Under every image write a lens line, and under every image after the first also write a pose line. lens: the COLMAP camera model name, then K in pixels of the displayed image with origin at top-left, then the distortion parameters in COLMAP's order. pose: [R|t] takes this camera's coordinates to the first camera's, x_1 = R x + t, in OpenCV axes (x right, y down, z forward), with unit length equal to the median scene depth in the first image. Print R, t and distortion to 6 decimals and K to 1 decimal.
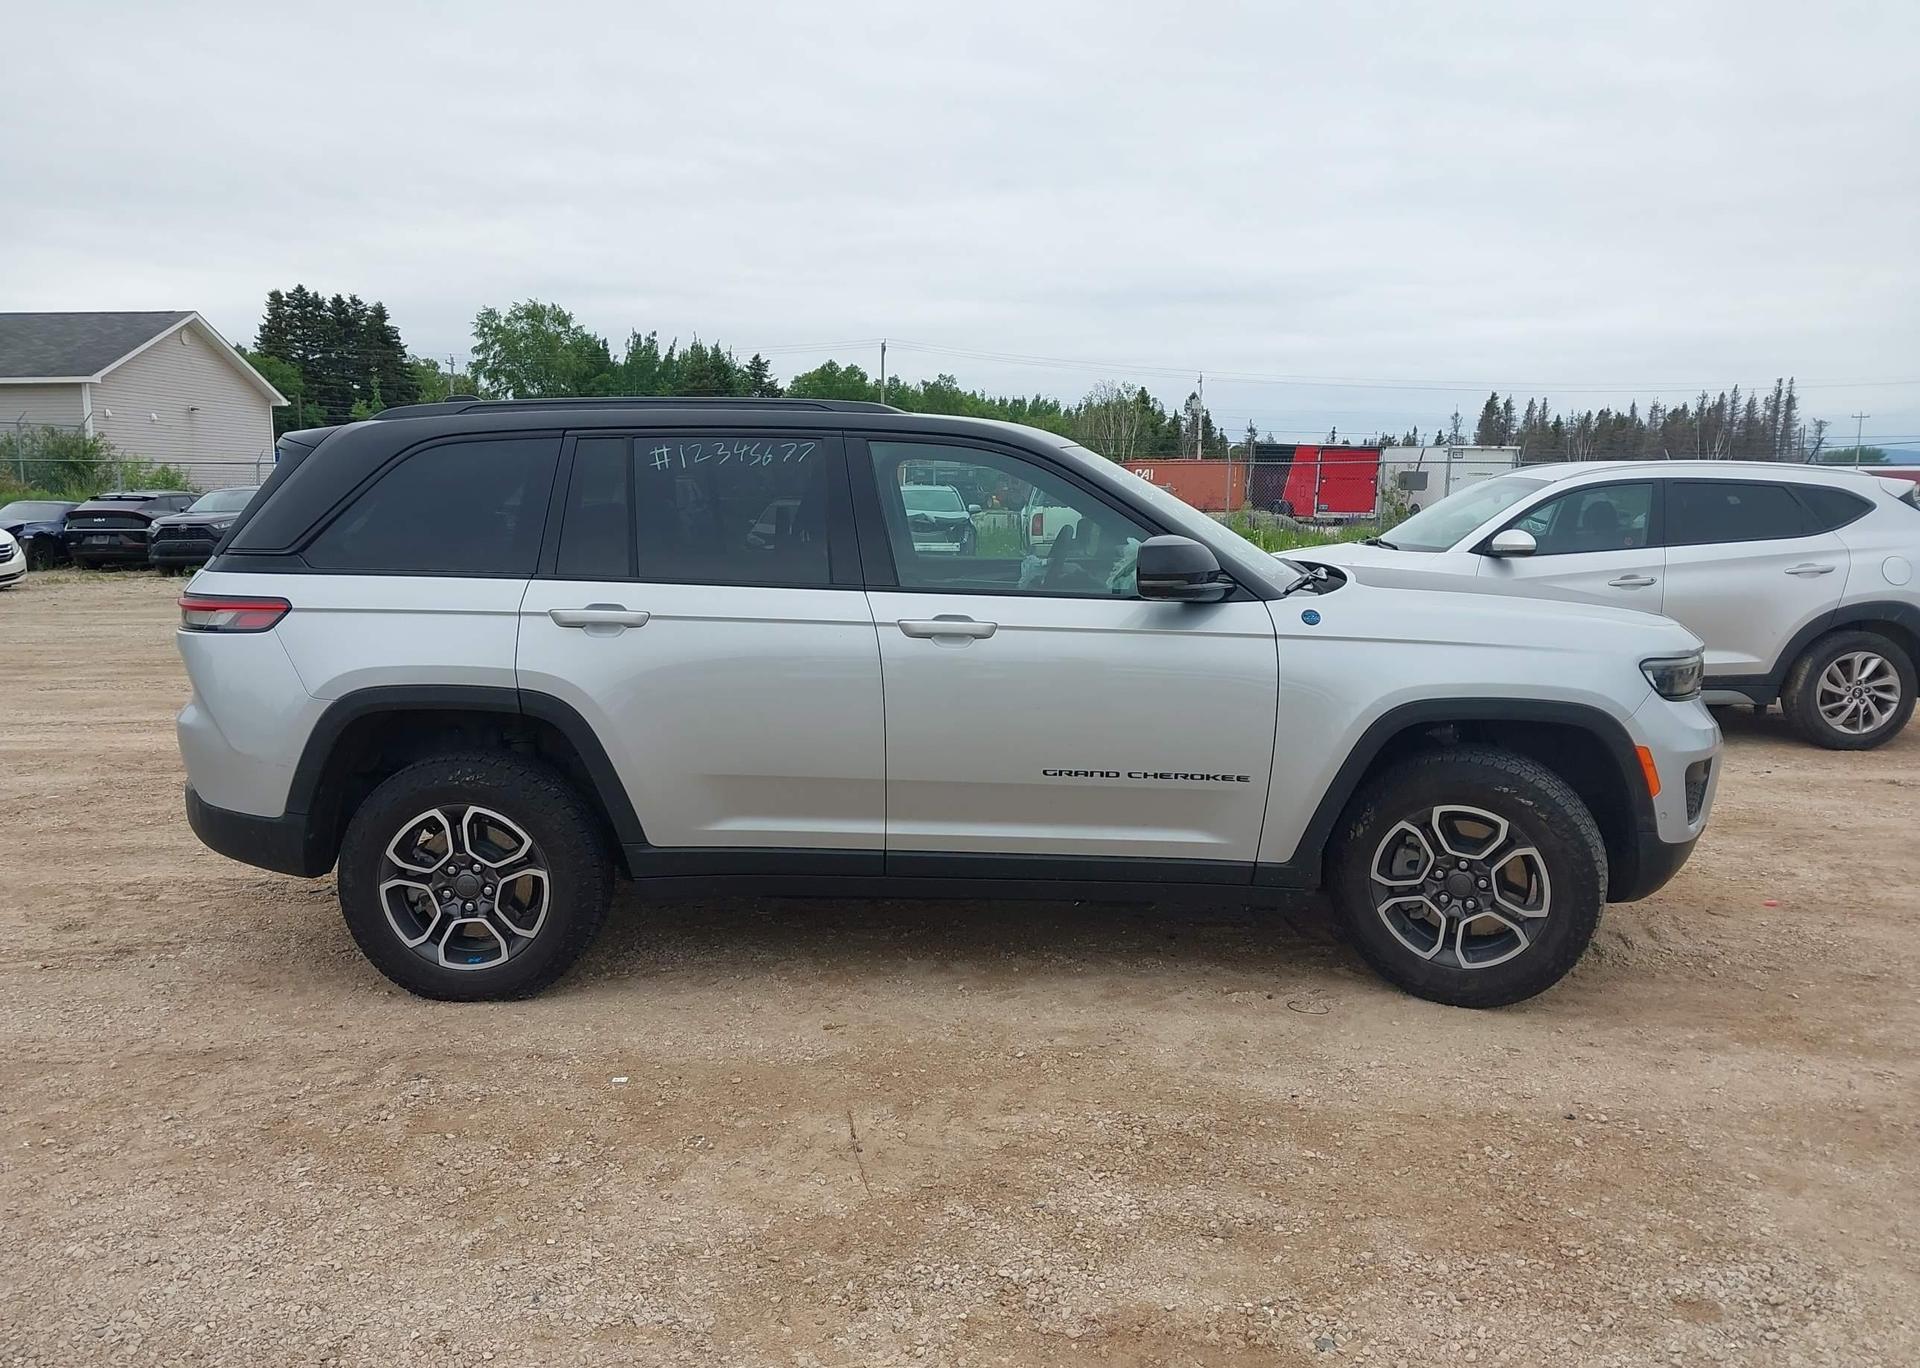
lens RADIAL K [[1524.3, 0, 945.4], [0, 1524.3, 698.7], [0, 0, 1]] dist [0.038002, -0.046287]
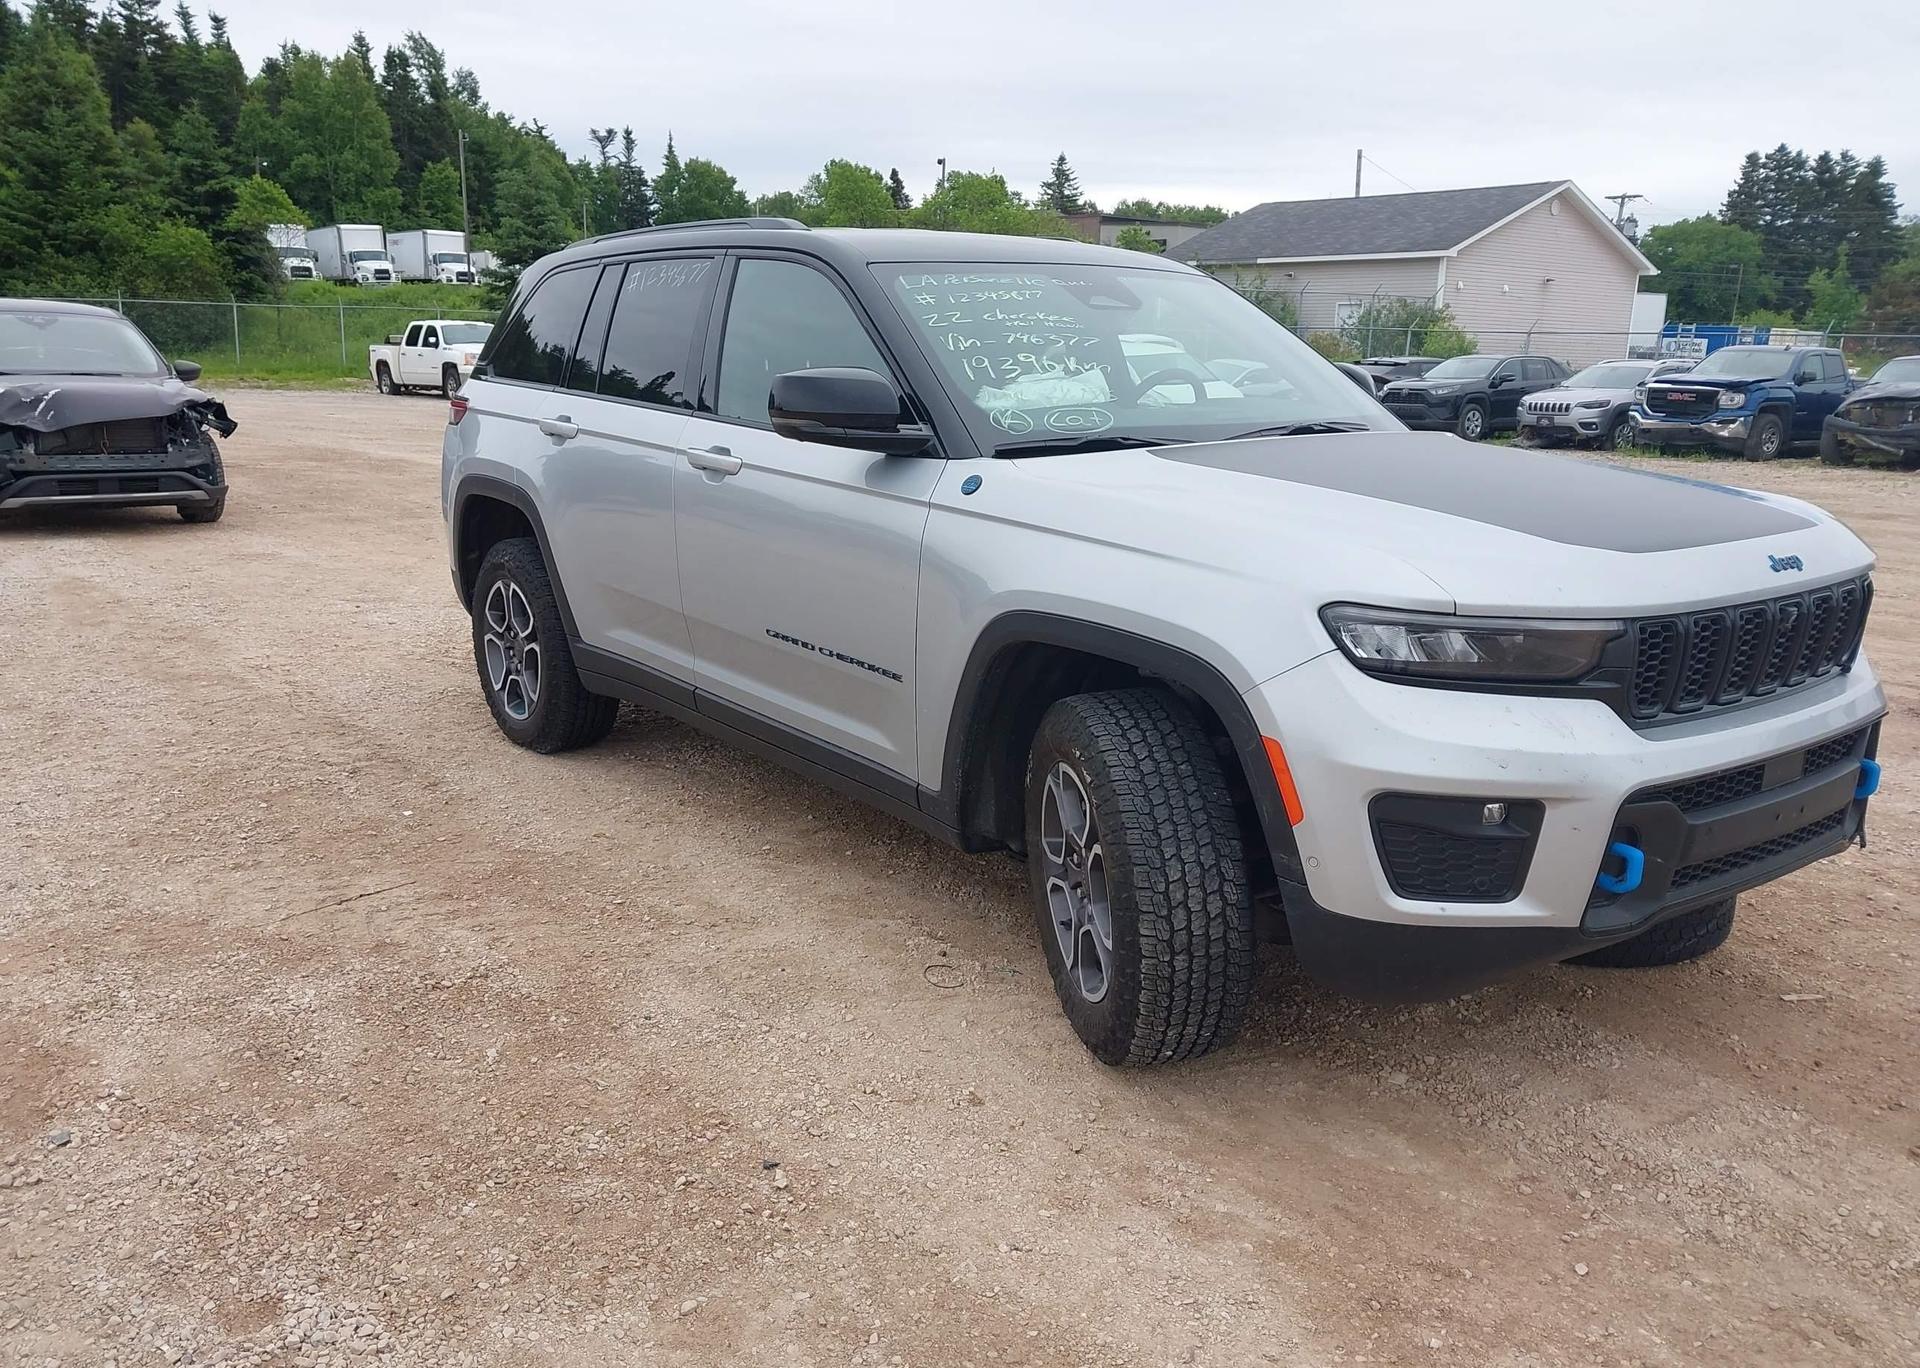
lens RADIAL K [[1524.3, 0, 929.7], [0, 1524.3, 704.0], [0, 0, 1]] dist [0.038002, -0.046287]
pose [[0.619263, 0.195863, -0.760362, 0.813229], [-0.134217, 0.980541, 0.143268, -0.050798], [0.773627, 0.013333, 0.633501, 0.494335]]
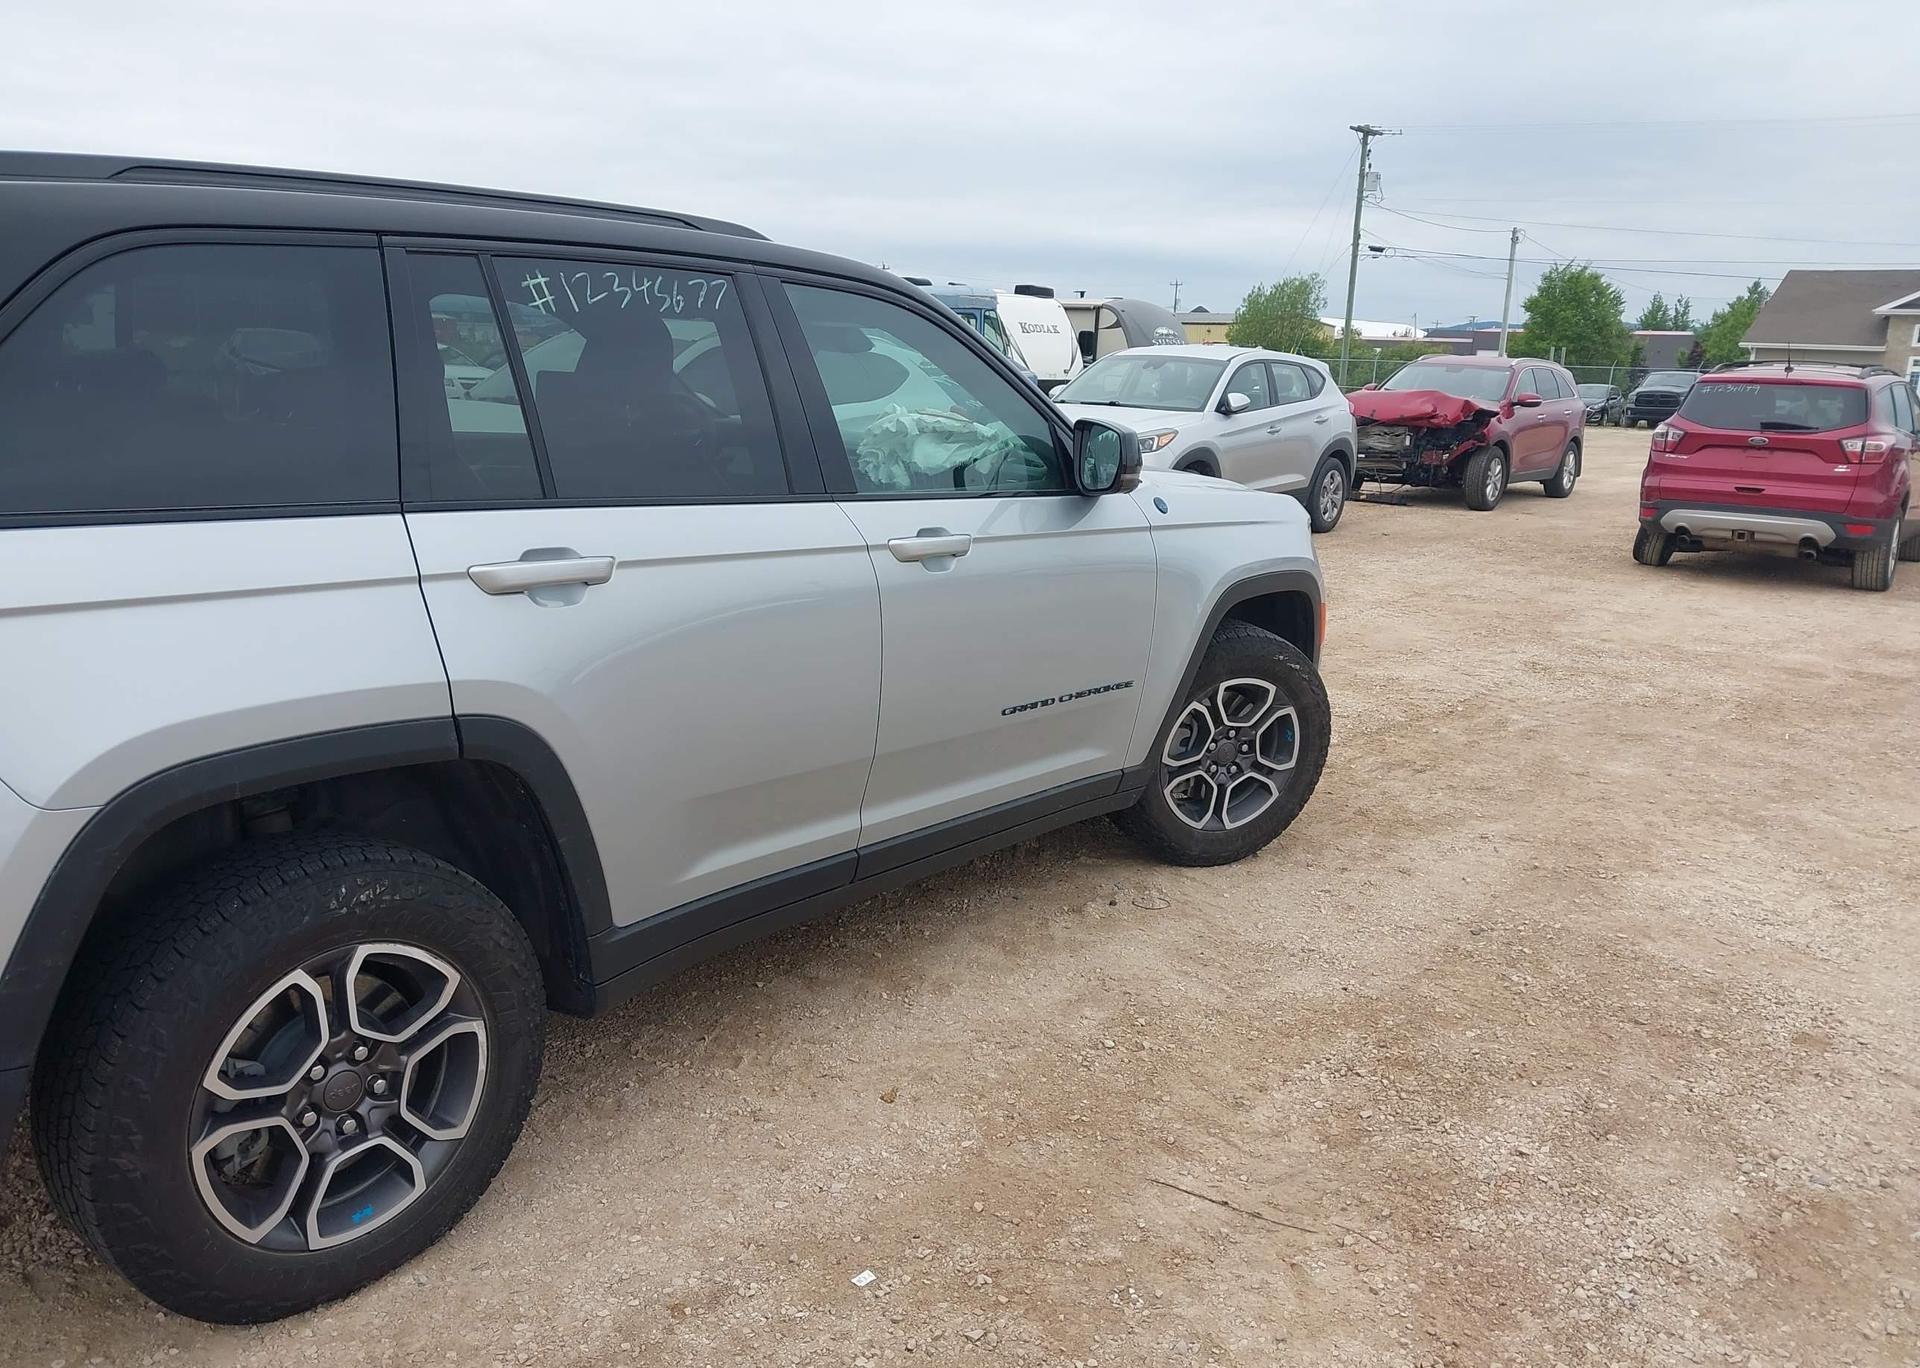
lens RADIAL K [[1524.3, 0, 941.4], [0, 1524.3, 700.7], [0, 0, 1]] dist [0.038002, -0.046287]
pose [[0.619511, -0.156214, 0.769287, -0.580282], [0.075079, 0.987298, 0.140022, -0.074184], [-0.781389, -0.028988, 0.623370, 0.505264]]
